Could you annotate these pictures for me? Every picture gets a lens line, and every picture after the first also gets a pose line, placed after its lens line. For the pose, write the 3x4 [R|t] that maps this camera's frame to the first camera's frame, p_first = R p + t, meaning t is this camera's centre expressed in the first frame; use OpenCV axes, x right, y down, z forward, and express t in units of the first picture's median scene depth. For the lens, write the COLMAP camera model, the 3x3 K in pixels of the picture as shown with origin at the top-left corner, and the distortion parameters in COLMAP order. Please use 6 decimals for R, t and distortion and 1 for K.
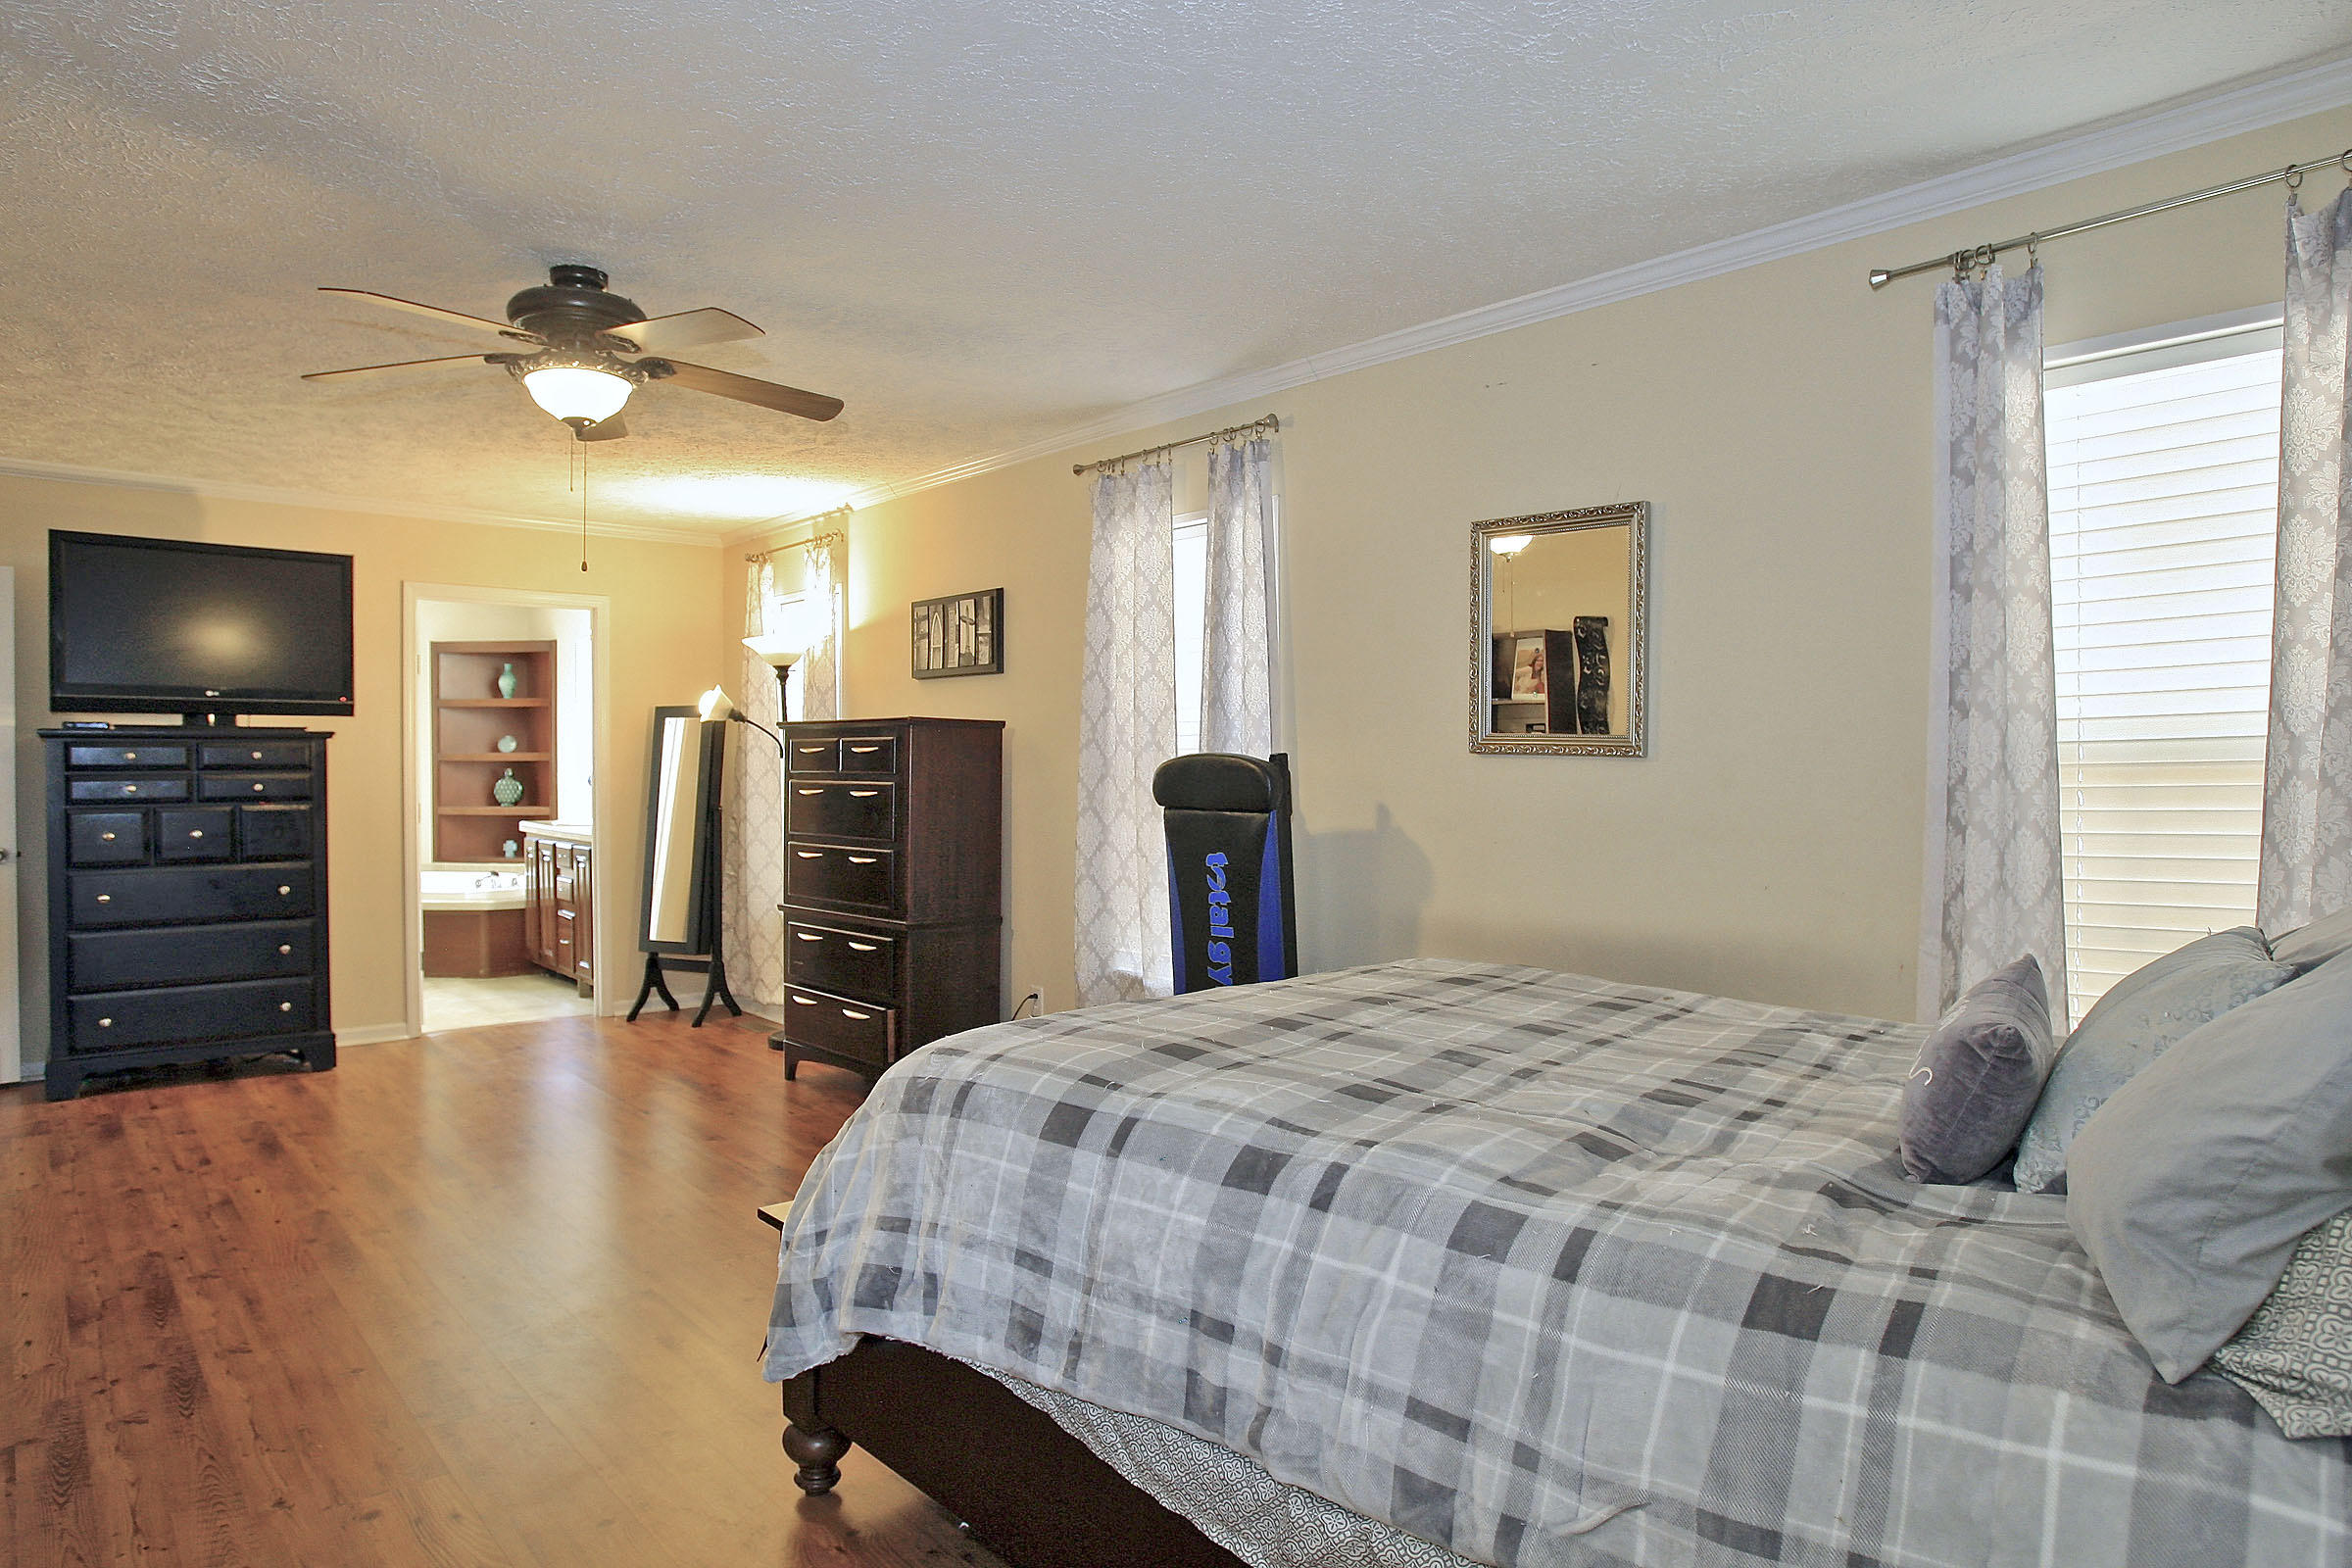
lens RADIAL K [[1401.4, 0, 1176.0], [0, 1401.4, 784.0], [0, 0, 1]] dist [-0.079751, 0.040779]
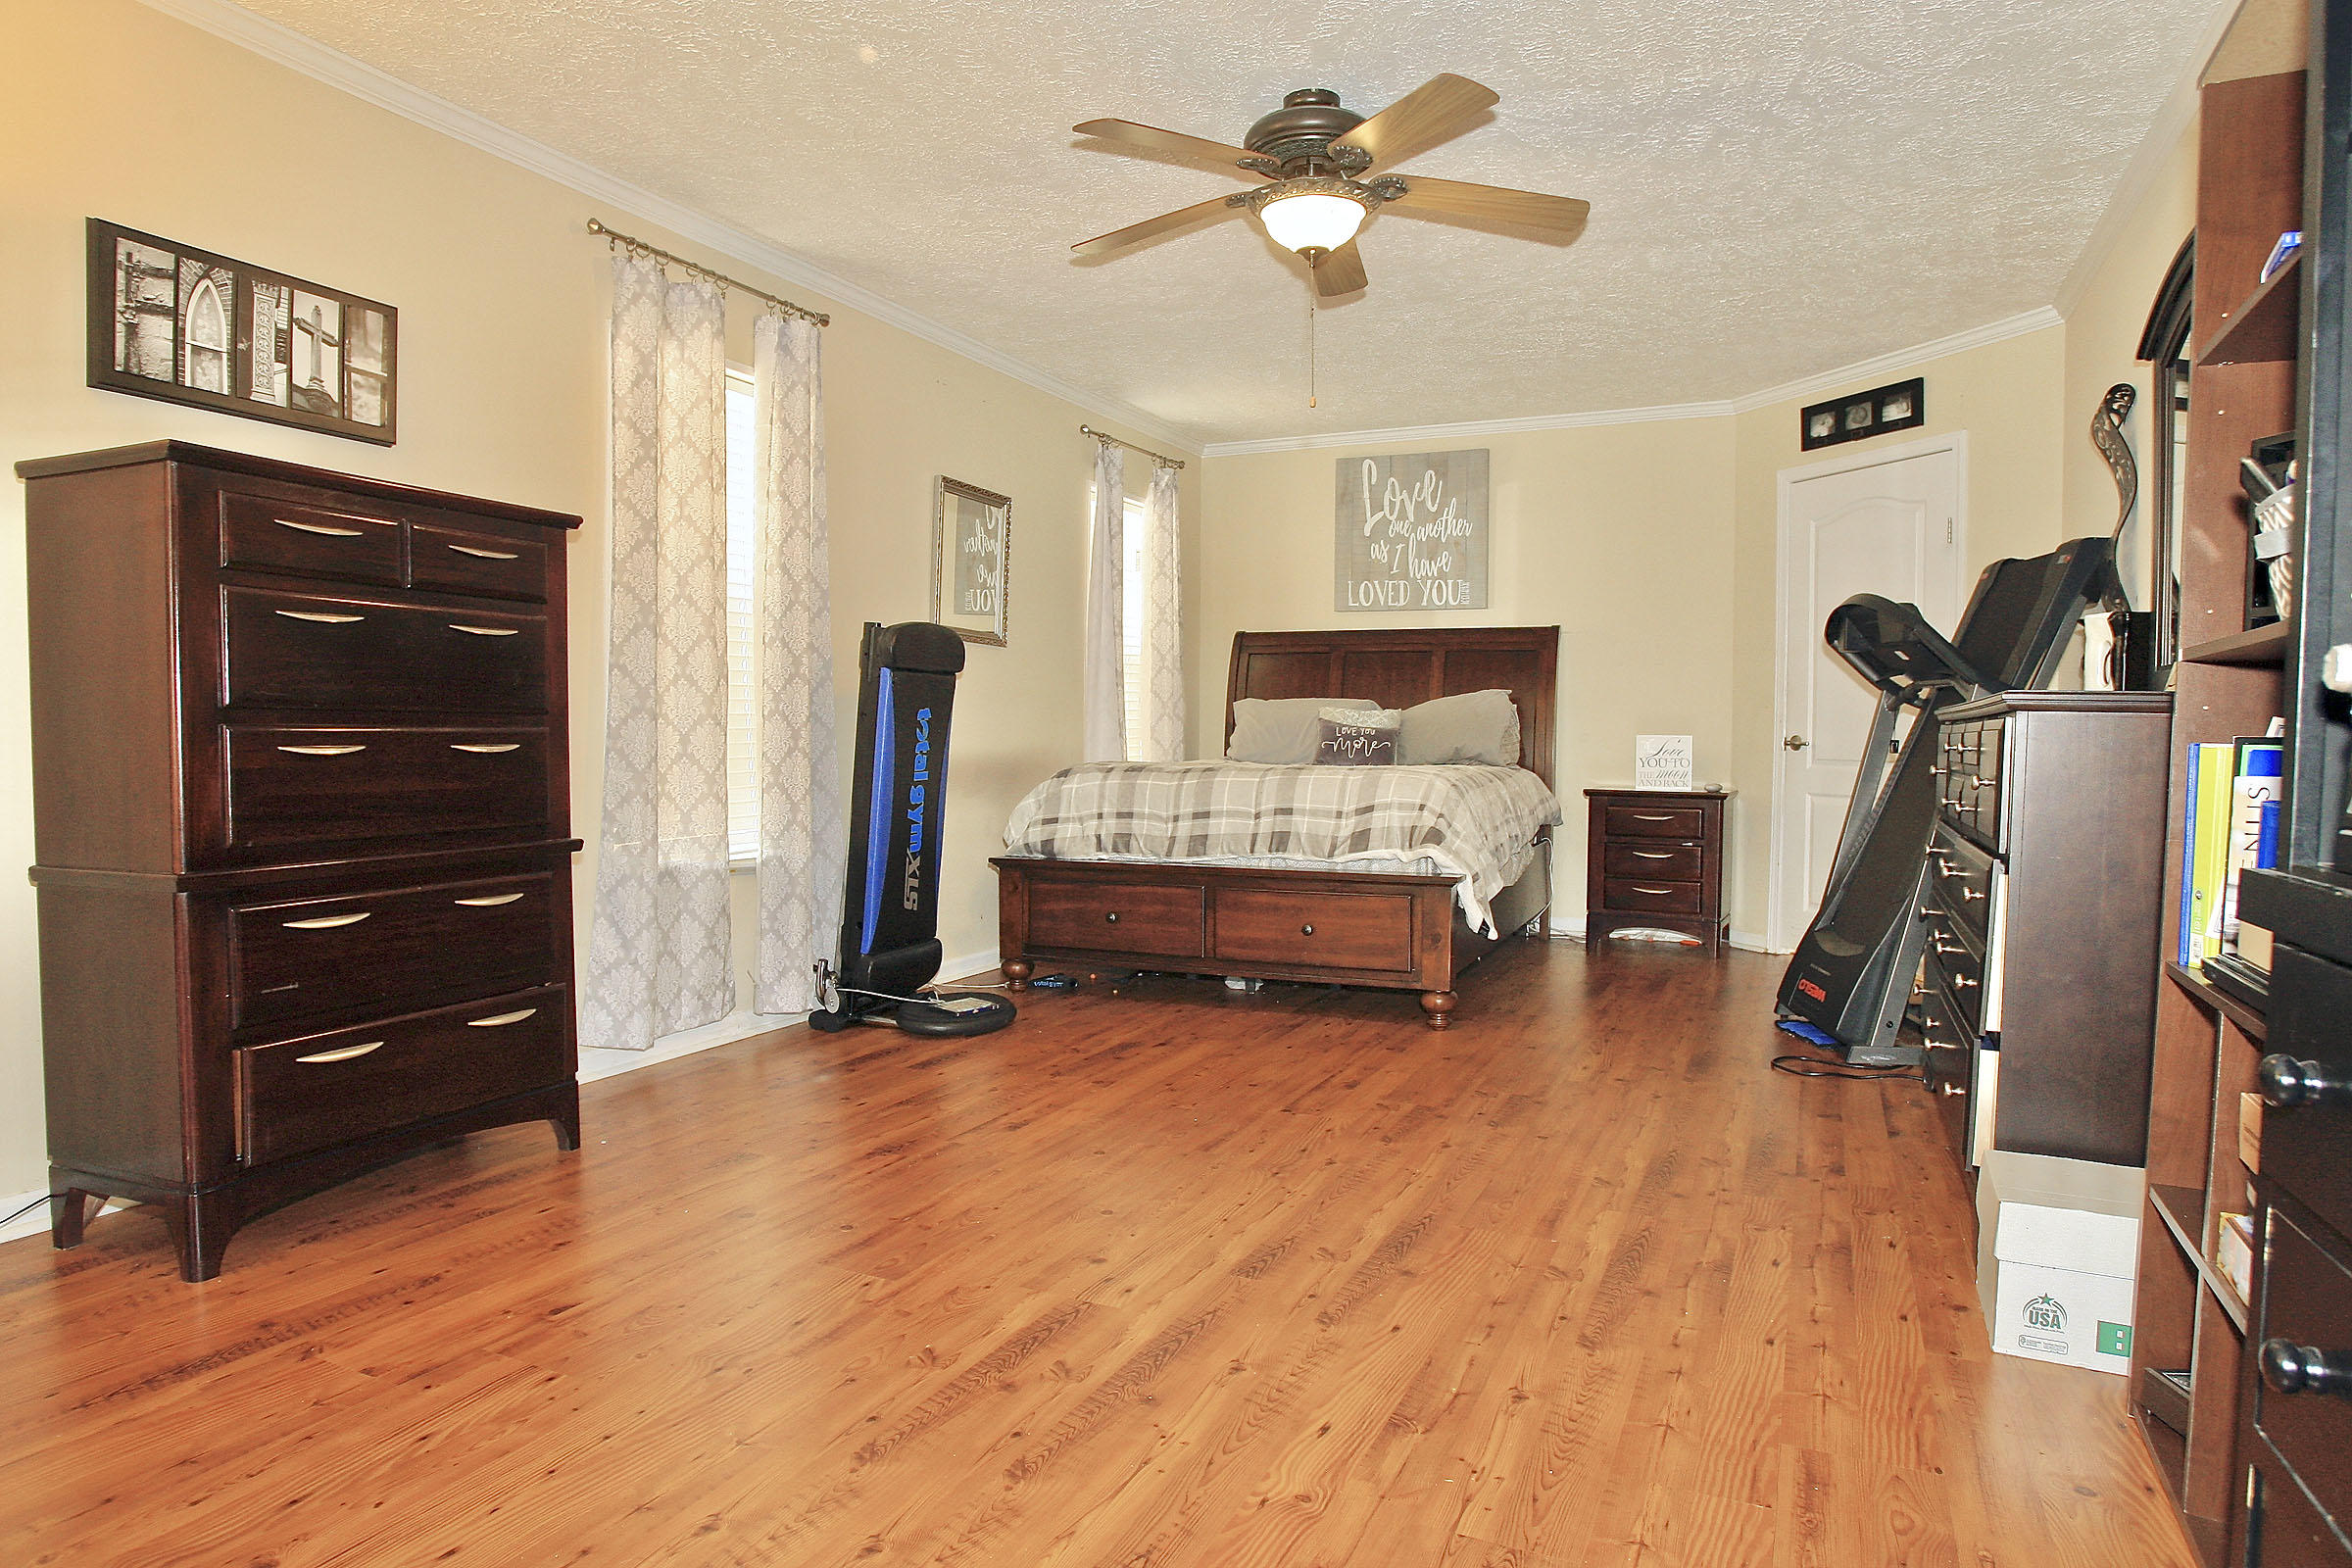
lens RADIAL K [[1385.6, 0, 1176.0], [0, 1385.6, 784.0], [0, 0, 1]] dist [-0.095194, 0.073704]
pose [[-0.405109, -0.039593, 0.913411, -1.115712], [0.010340, 0.998800, 0.047880, 0.059531], [-0.914210, 0.028842, -0.404213, 1.279155]]
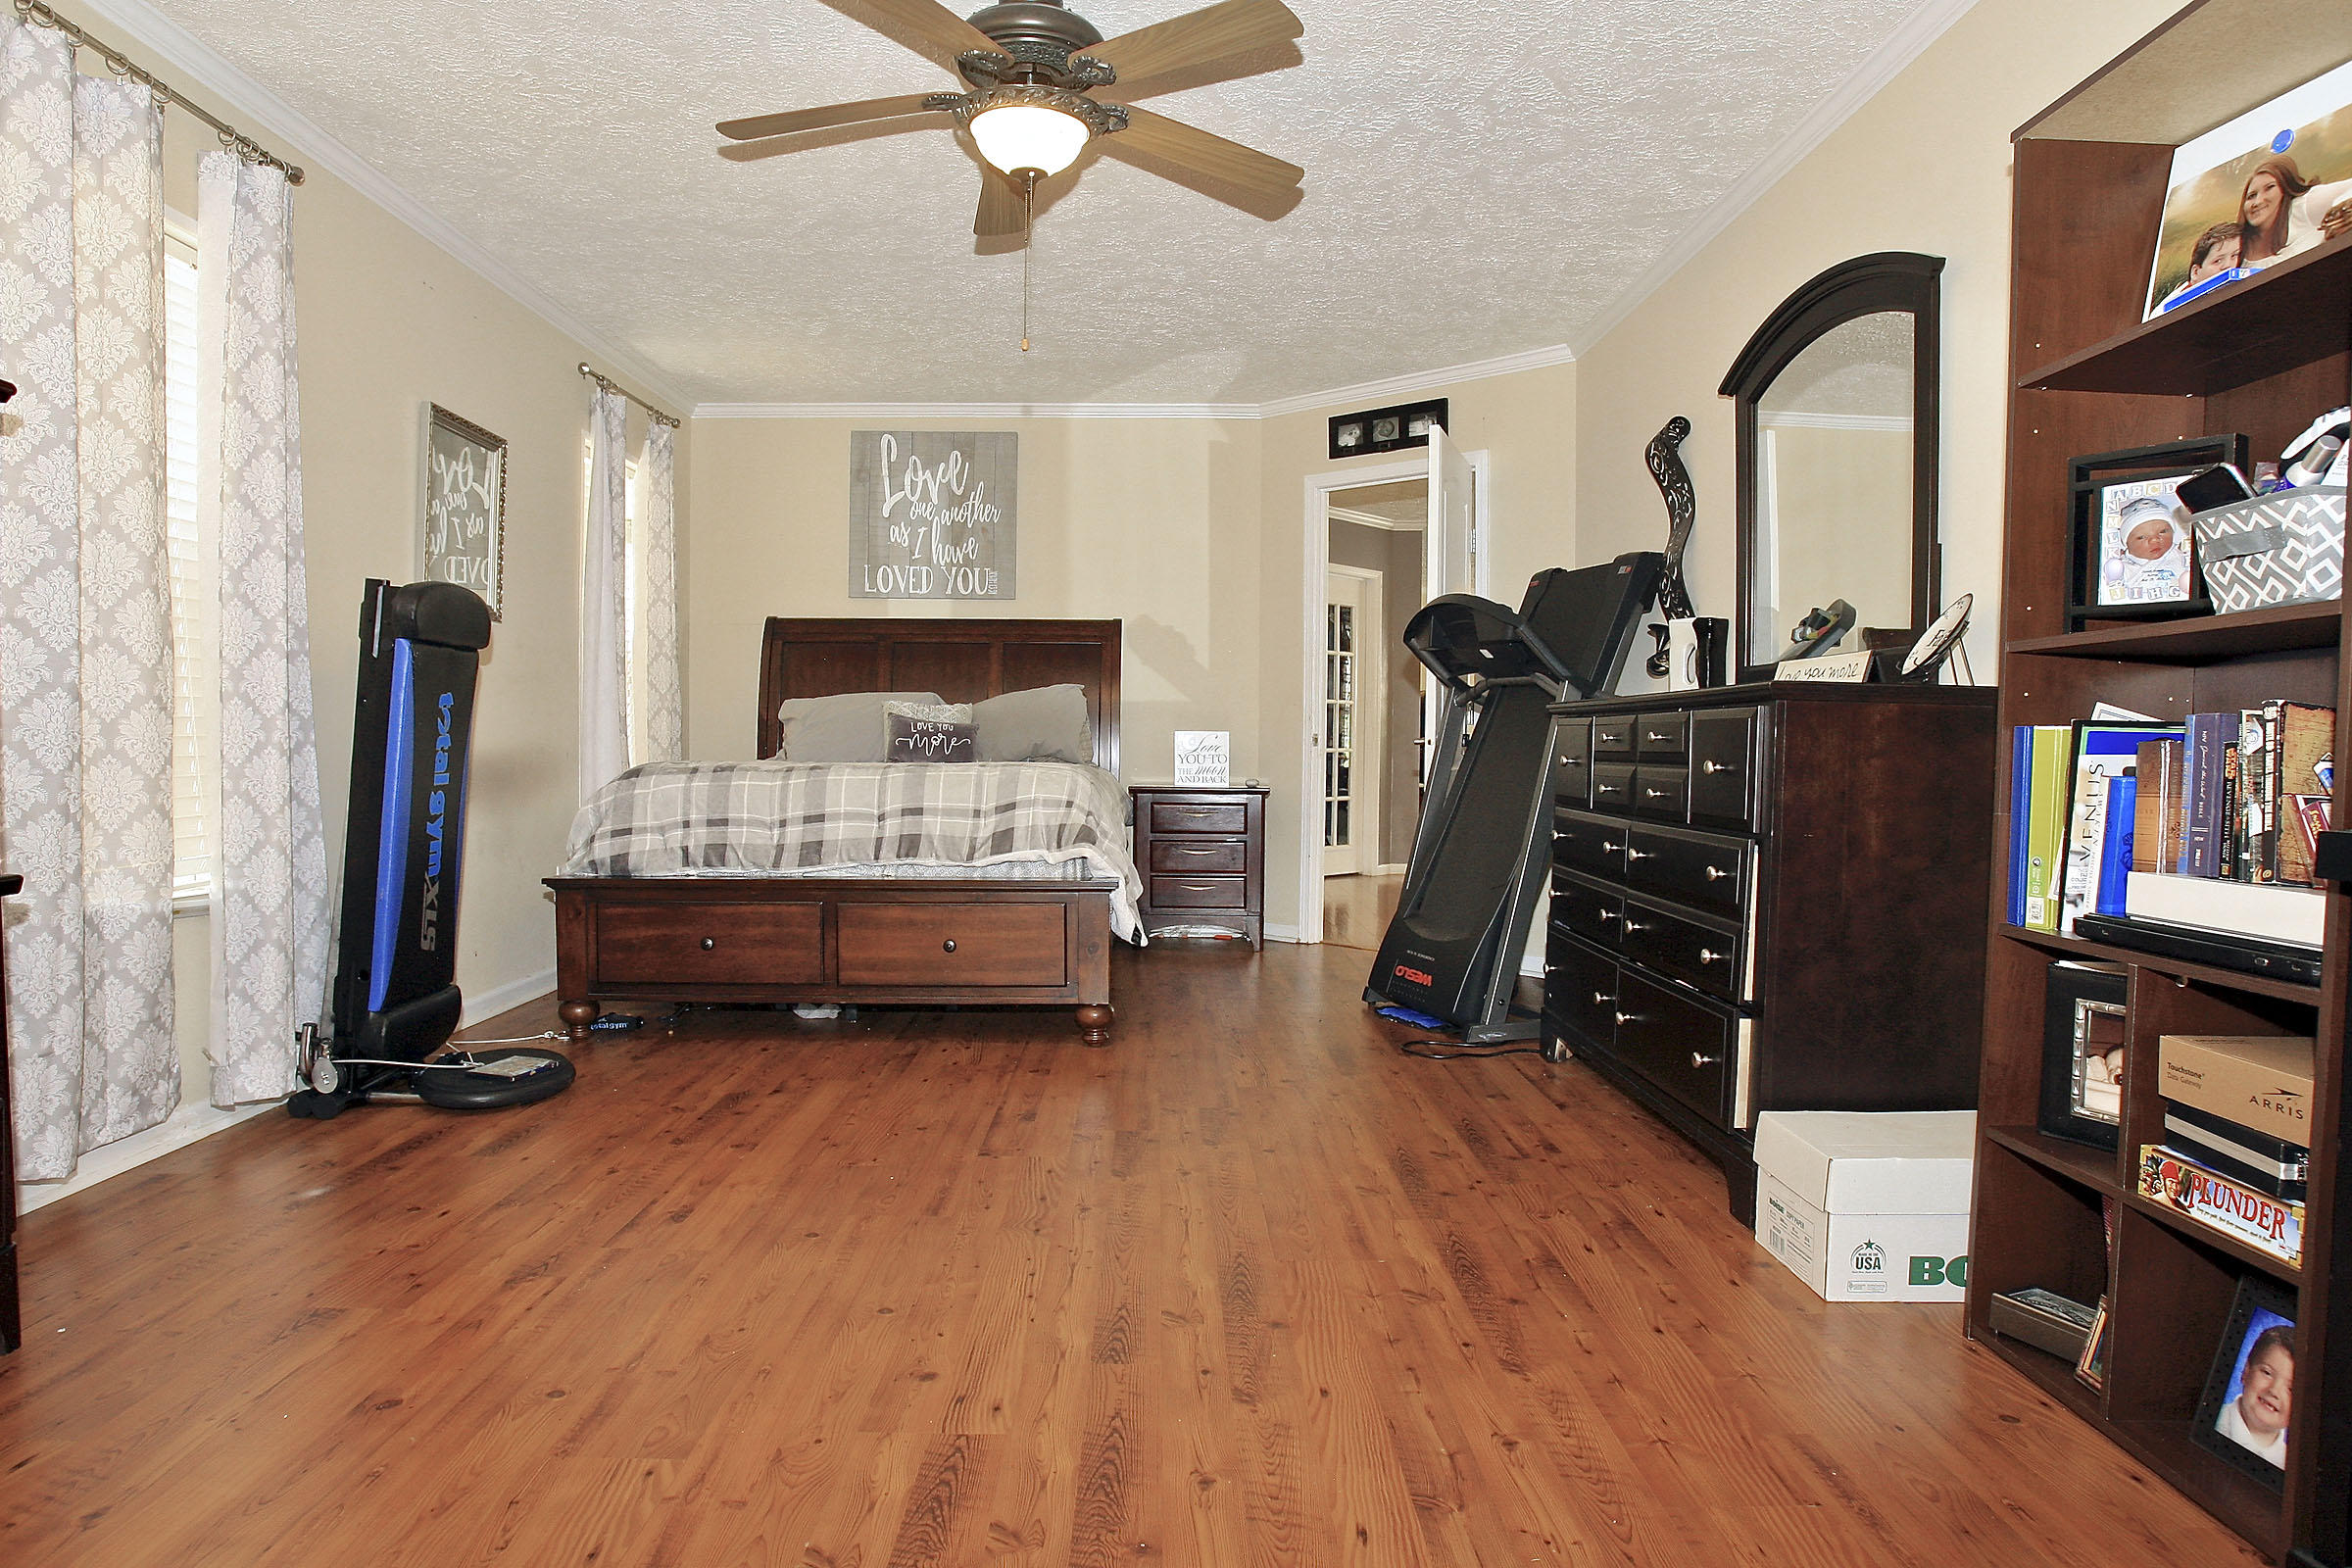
lens RADIAL K [[1401.4, 0, 1176.0], [0, 1401.4, 784.0], [0, 0, 1]] dist [-0.079751, 0.040779]
pose [[-0.763572, -0.028620, 0.645088, -0.920799], [0.003063, 0.998845, 0.047941, 0.067681], [-0.645715, 0.038582, -0.762603, 1.383282]]
